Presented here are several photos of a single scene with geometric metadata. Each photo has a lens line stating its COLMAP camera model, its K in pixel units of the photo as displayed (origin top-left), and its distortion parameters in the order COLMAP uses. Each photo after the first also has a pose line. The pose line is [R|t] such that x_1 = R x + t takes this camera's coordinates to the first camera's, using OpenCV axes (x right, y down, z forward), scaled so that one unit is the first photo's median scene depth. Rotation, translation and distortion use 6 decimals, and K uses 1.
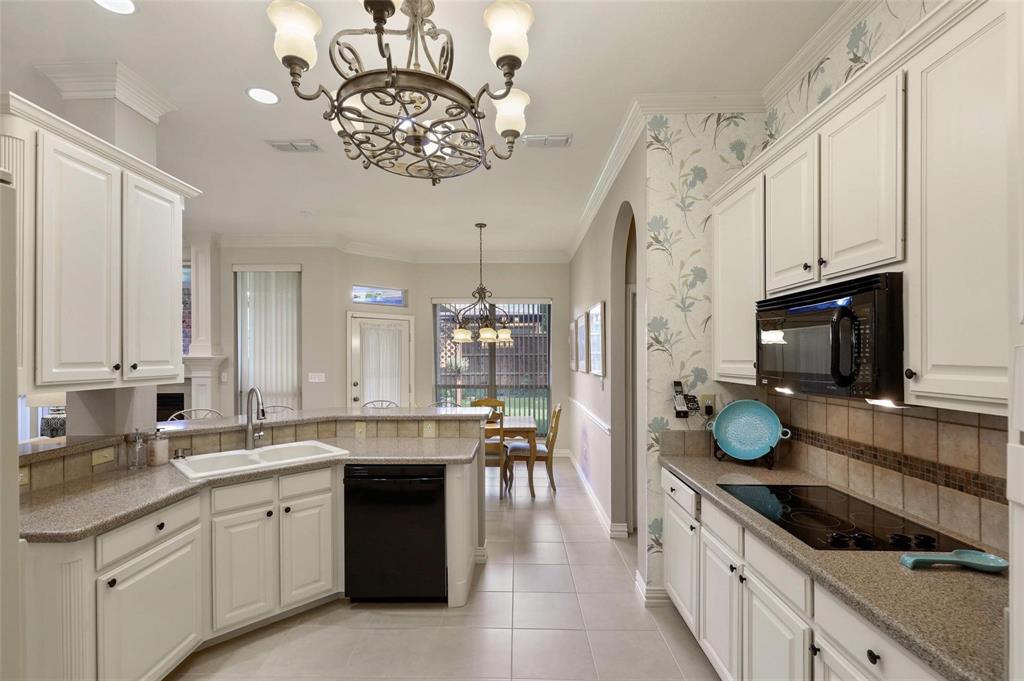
lens RADIAL K [[468.9, 0, 510.7], [0, 468.9, 348.4], [0, 0, 1]] dist [-0.000400, -0.000375]
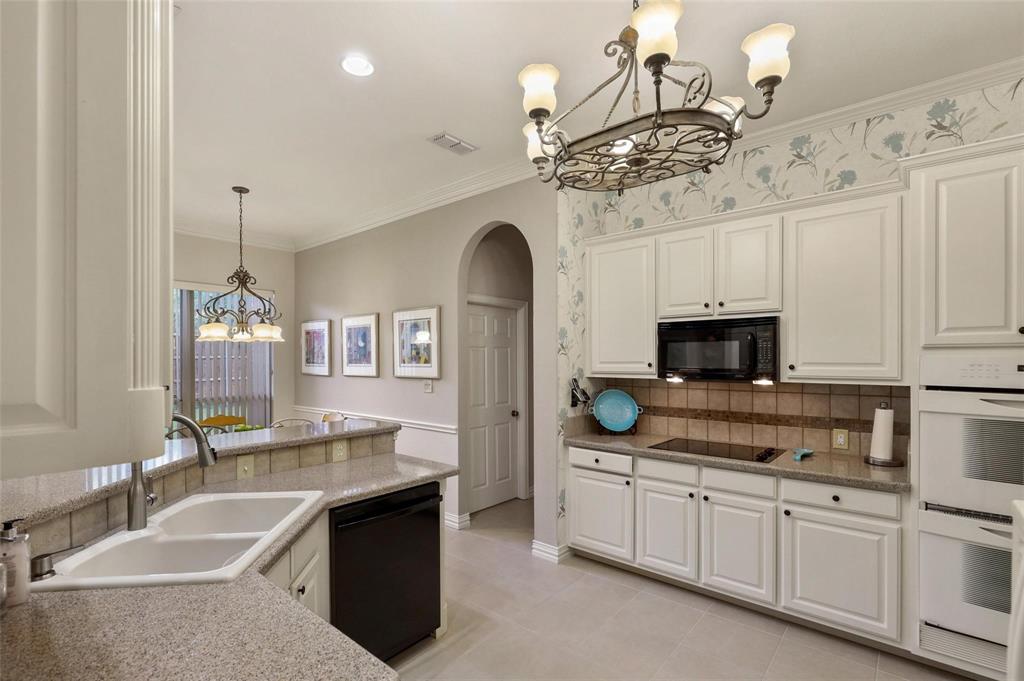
lens RADIAL K [[468.9, 0, 511.6], [0, 468.9, 351.6], [0, 0, 1]] dist [-0.000400, -0.000375]
pose [[0.629069, 0.010029, 0.777284, -0.775623], [-0.010201, 0.999937, -0.004646, 0.004651], [-0.777282, -0.005007, 0.629132, 0.341748]]
